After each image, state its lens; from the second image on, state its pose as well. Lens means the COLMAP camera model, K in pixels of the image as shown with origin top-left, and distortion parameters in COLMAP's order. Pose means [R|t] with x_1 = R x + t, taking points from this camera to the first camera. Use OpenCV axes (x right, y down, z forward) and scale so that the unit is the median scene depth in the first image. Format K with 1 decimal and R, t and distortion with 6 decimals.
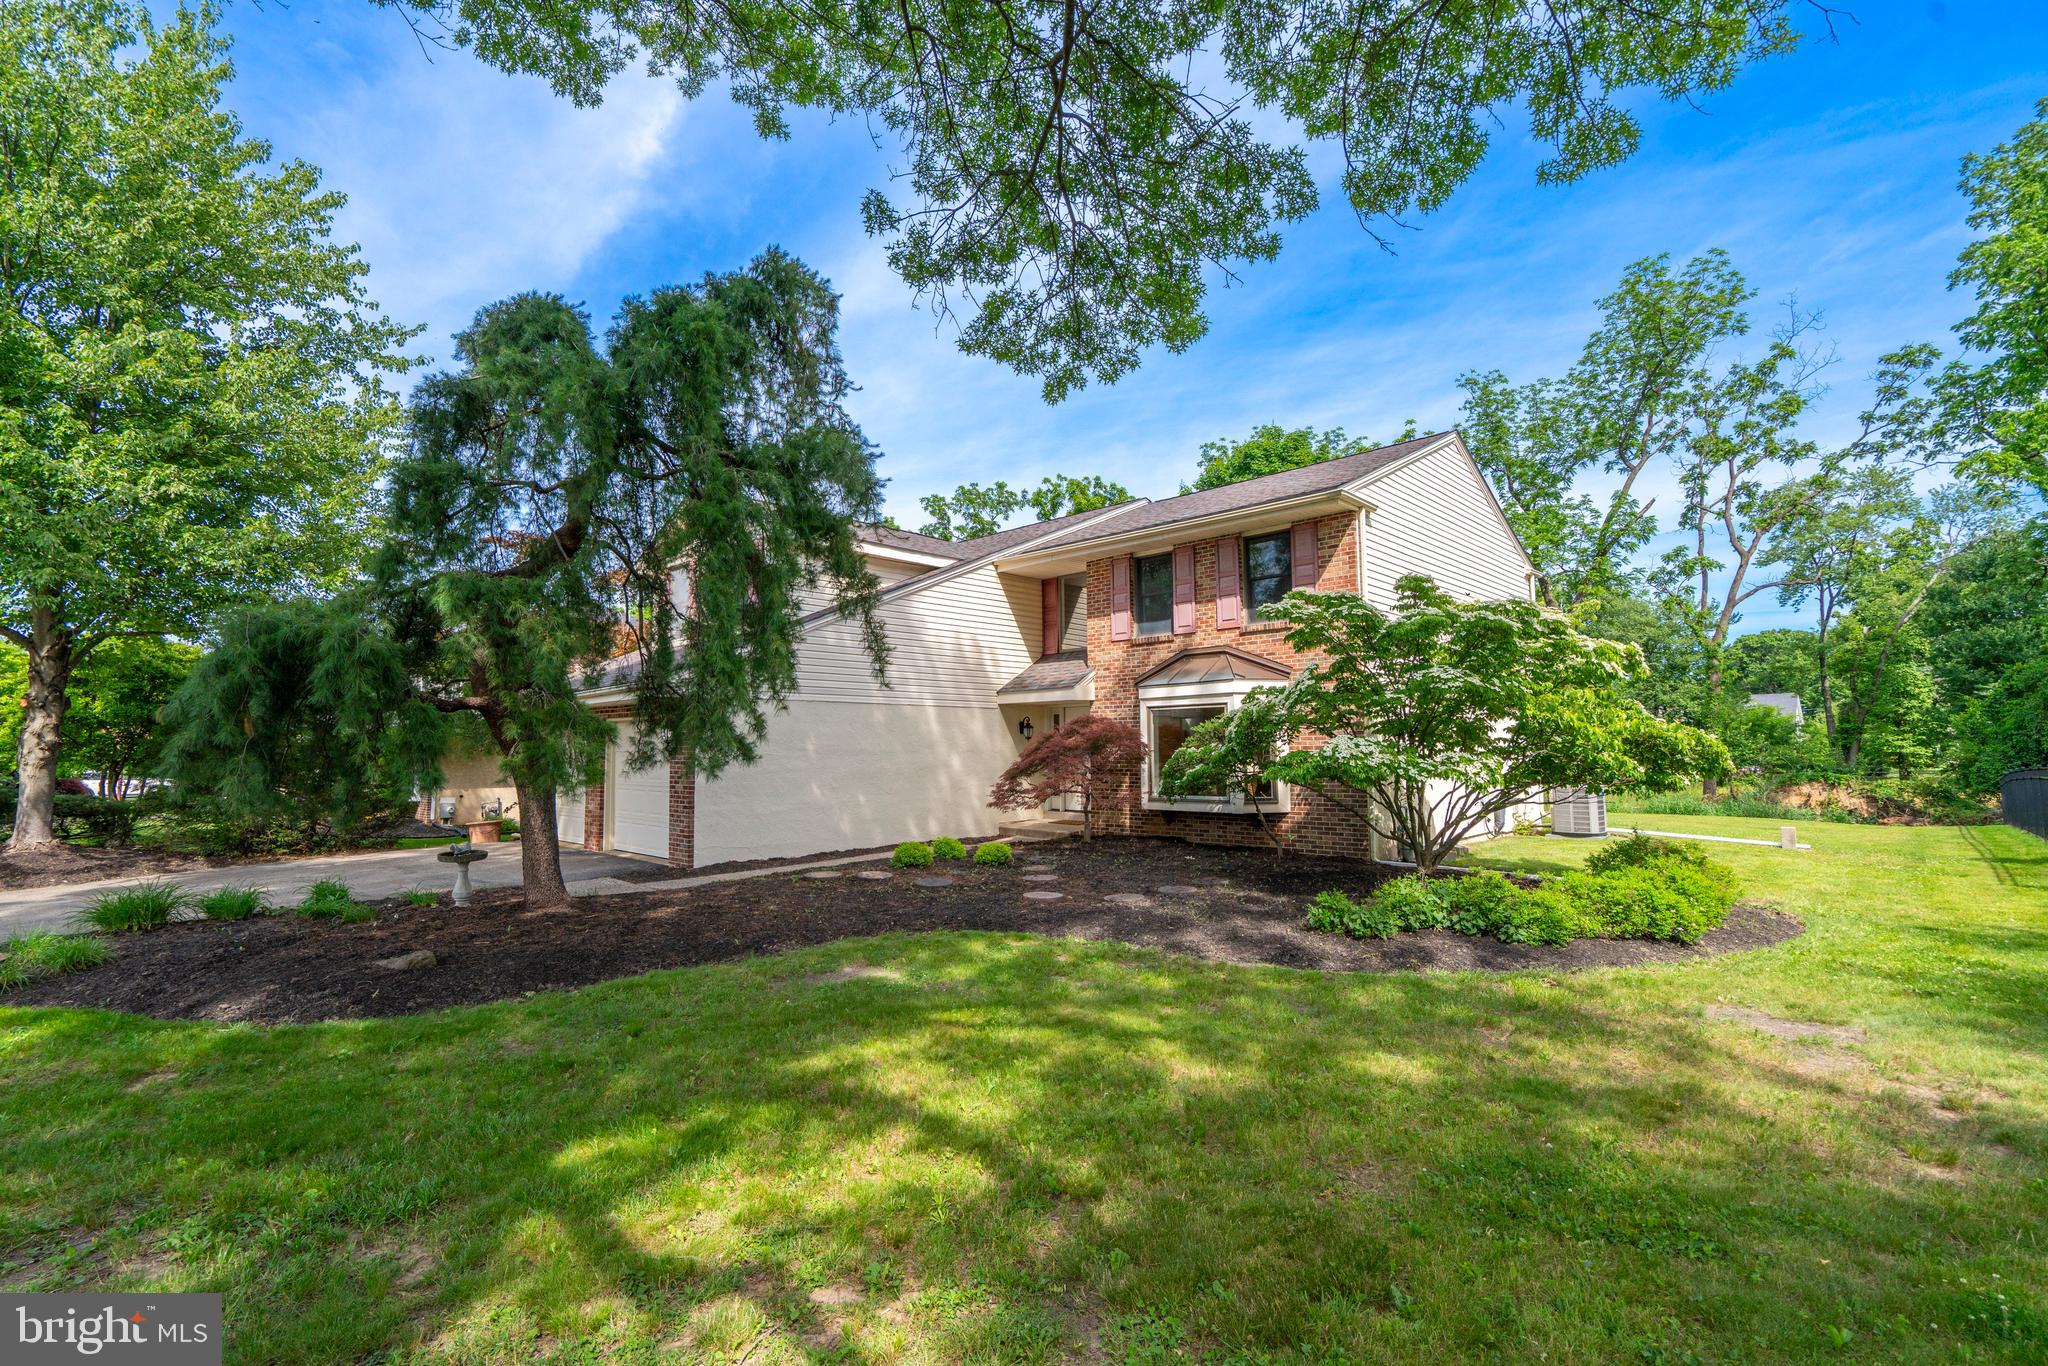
lens RADIAL K [[933.3, 0, 1023.6], [0, 933.3, 686.0], [0, 0, 1]] dist [-0.015430, 0.005137]
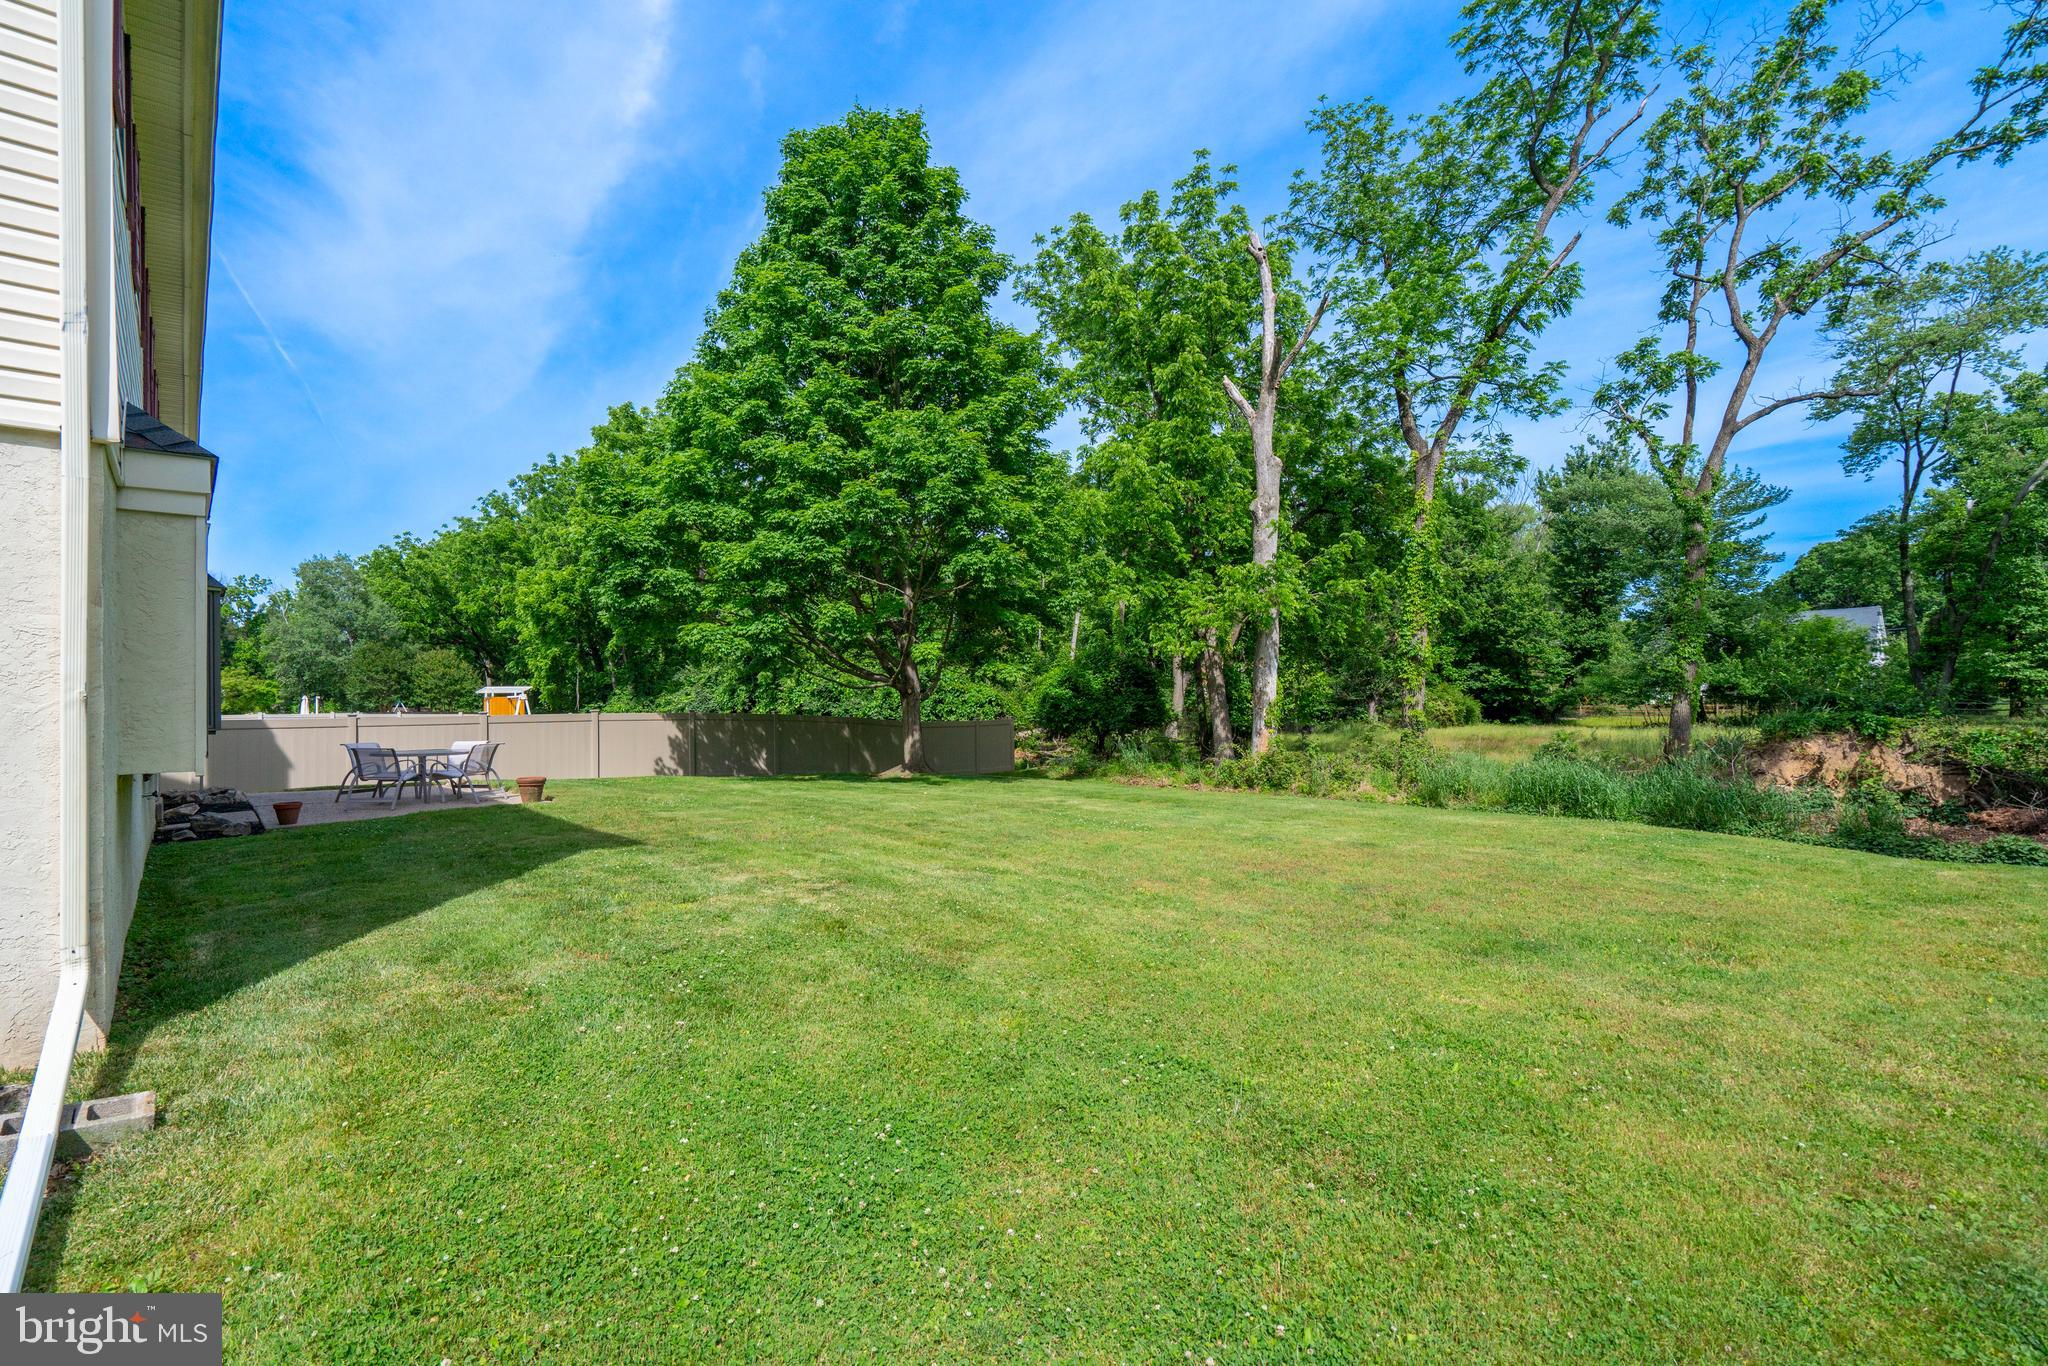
lens RADIAL K [[933.3, 0, 1025.7], [0, 933.3, 690.6], [0, 0, 1]] dist [-0.015430, 0.005137]
pose [[0.998157, -0.016241, -0.058472, 0.324207], [0.020169, 0.997533, 0.067235, 0.028552], [0.057235, -0.068291, 0.996022, 0.347461]]
